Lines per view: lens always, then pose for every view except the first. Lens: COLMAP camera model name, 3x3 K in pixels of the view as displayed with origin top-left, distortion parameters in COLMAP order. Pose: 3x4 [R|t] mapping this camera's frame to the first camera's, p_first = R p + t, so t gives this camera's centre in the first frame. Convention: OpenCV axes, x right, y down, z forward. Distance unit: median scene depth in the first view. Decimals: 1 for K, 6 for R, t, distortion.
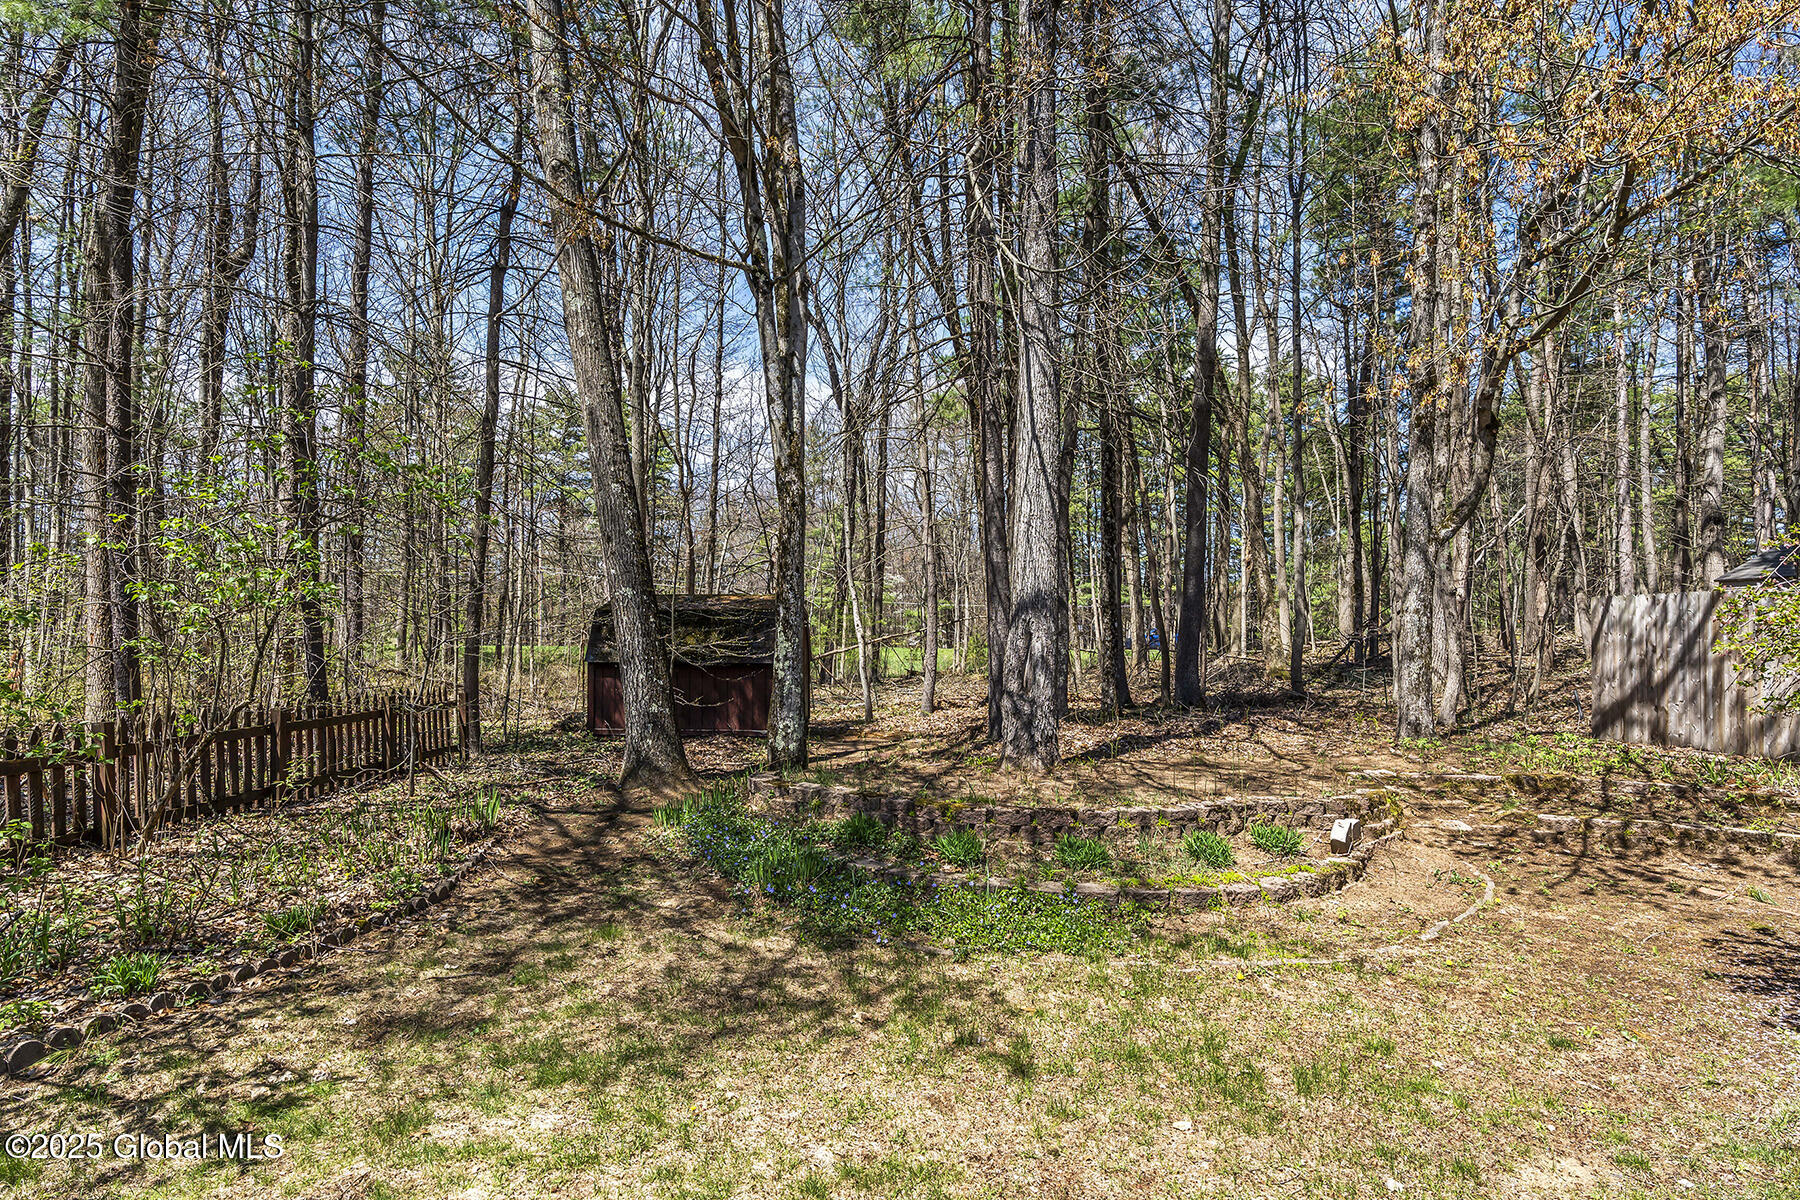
lens RADIAL K [[933.7, 0, 901.3], [0, 933.7, 631.1], [0, 0, 1]] dist [0.000192, 0.000776]
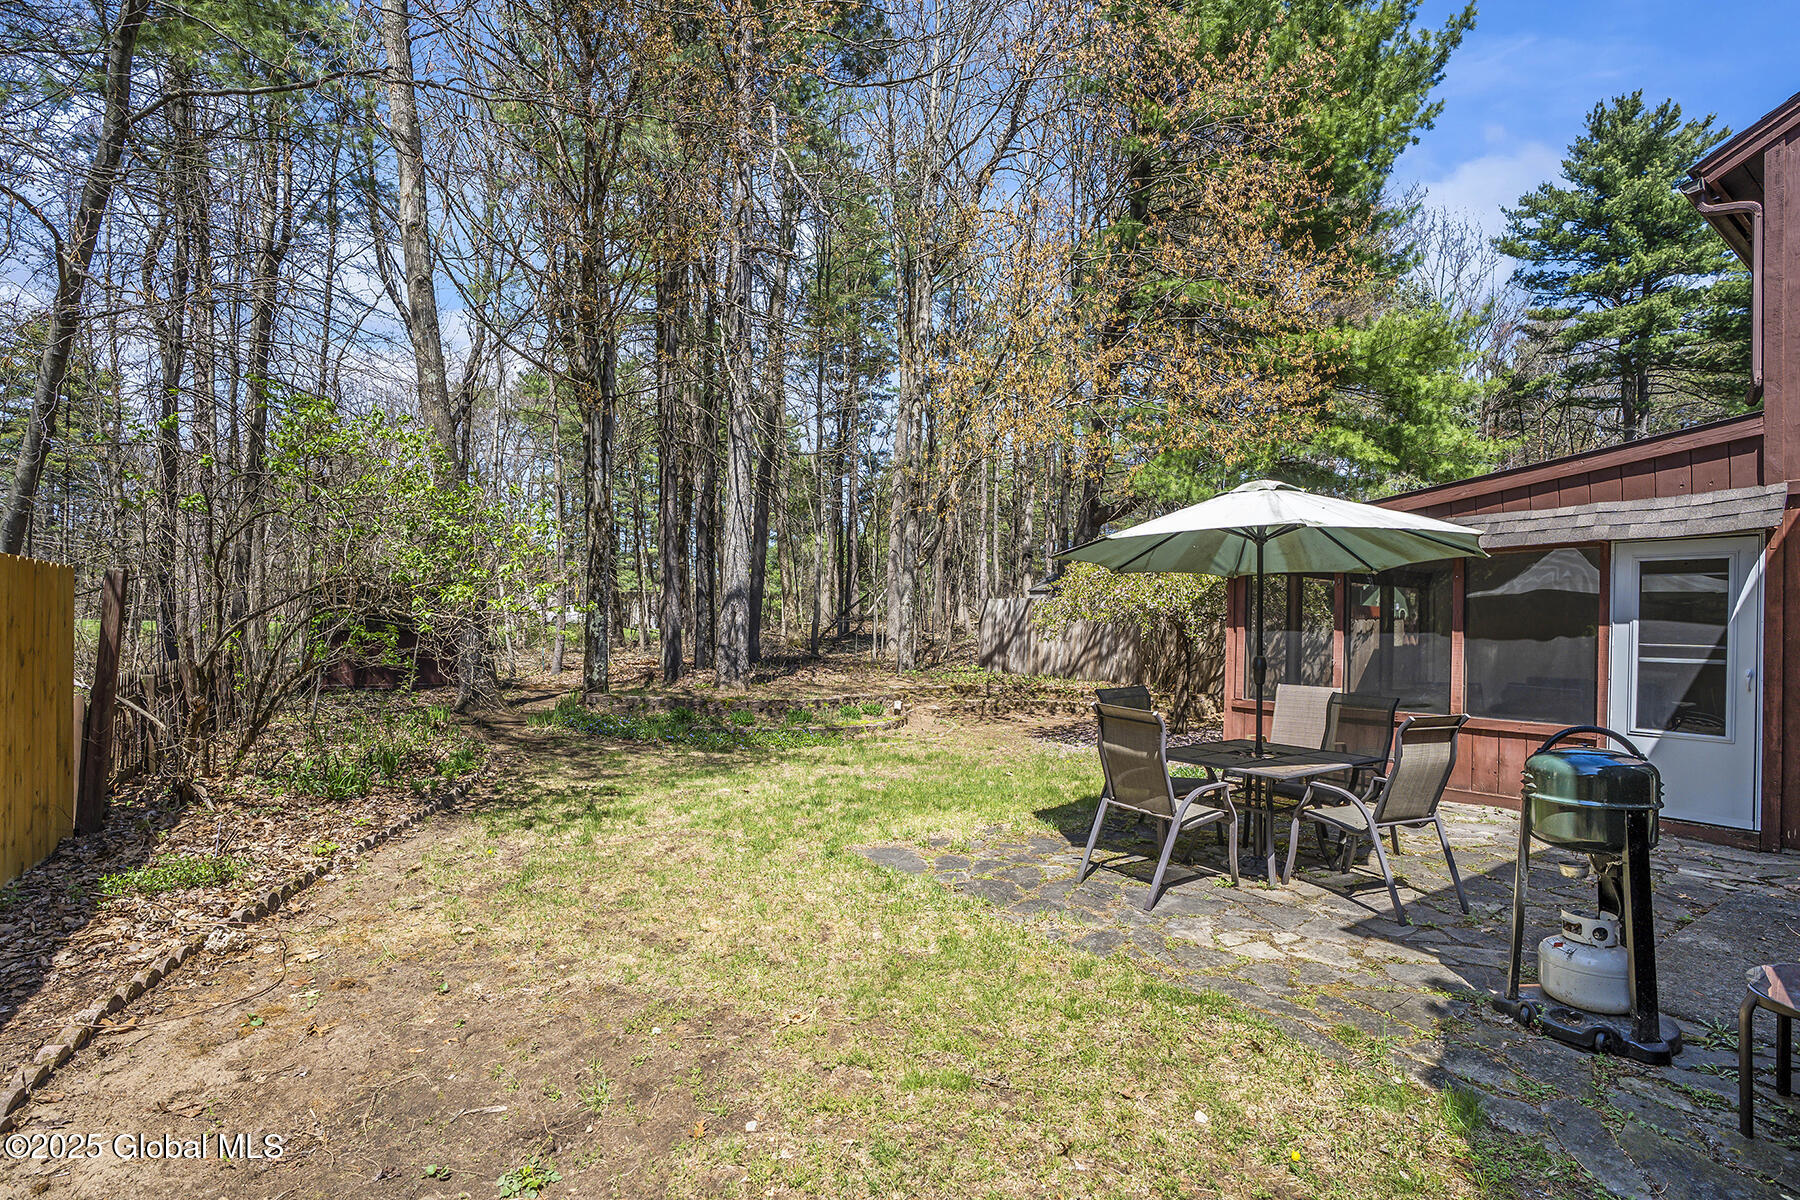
lens RADIAL K [[840.4, 0, 898.5], [0, 840.4, 636.6], [0, 0, 1]] dist [-0.001076, -0.015692]
pose [[0.843148, 0.005855, 0.537649, -0.385774], [-0.021528, 0.999507, 0.022875, 0.004718], [-0.537250, -0.030861, 0.842858, -0.432496]]
